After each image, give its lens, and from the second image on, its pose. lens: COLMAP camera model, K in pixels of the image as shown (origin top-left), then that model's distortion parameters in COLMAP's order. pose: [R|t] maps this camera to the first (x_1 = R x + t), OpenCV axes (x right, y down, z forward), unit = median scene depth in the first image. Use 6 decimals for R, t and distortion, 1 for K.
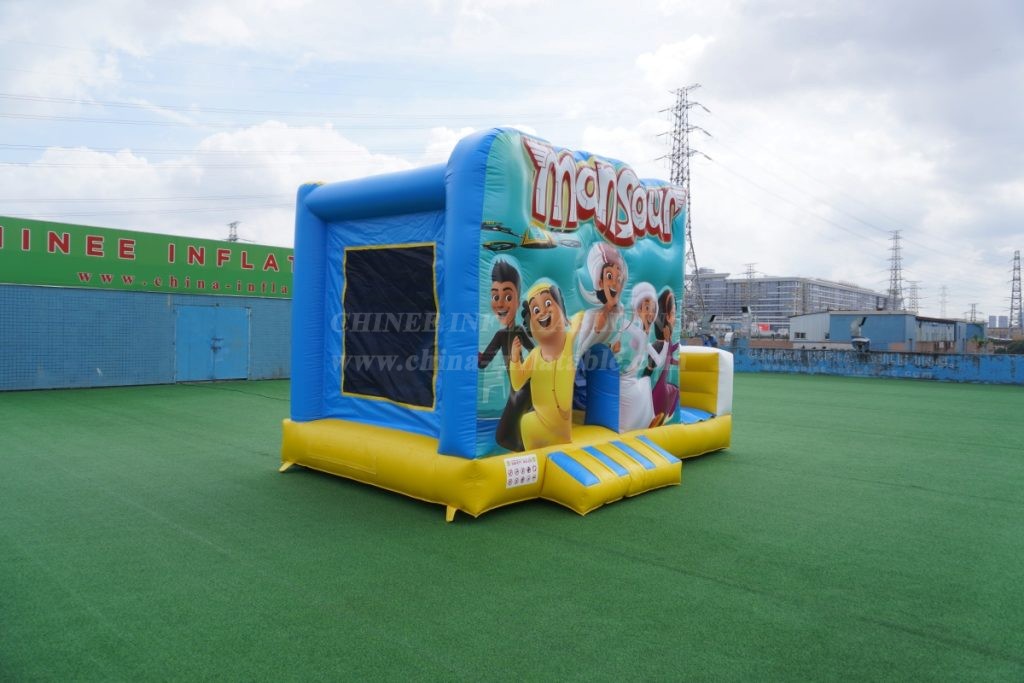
lens RADIAL K [[683.9, 0, 512.7], [0, 683.9, 339.6], [0, 0, 1]] dist [-0.008656, 0.003143]
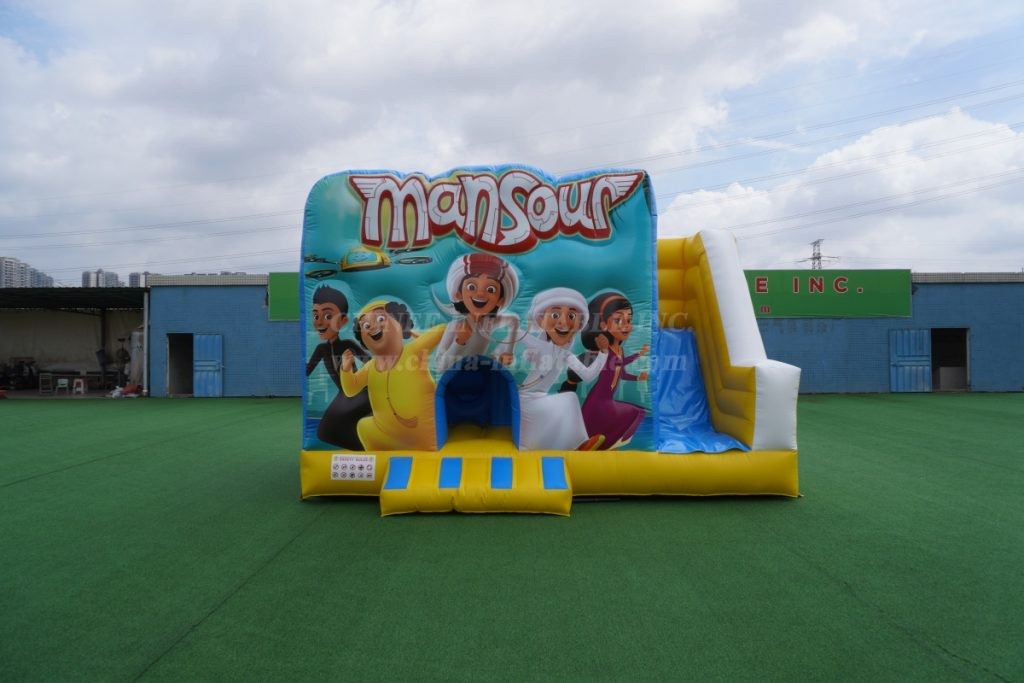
lens RADIAL K [[683.9, 0, 512.8], [0, 683.9, 340.5], [0, 0, 1]] dist [-0.008656, 0.003143]
pose [[0.659446, -0.023616, -0.751381, 0.953978], [0.006405, 0.999647, -0.025797, 0.010747], [0.751725, 0.012199, 0.659364, 0.406926]]
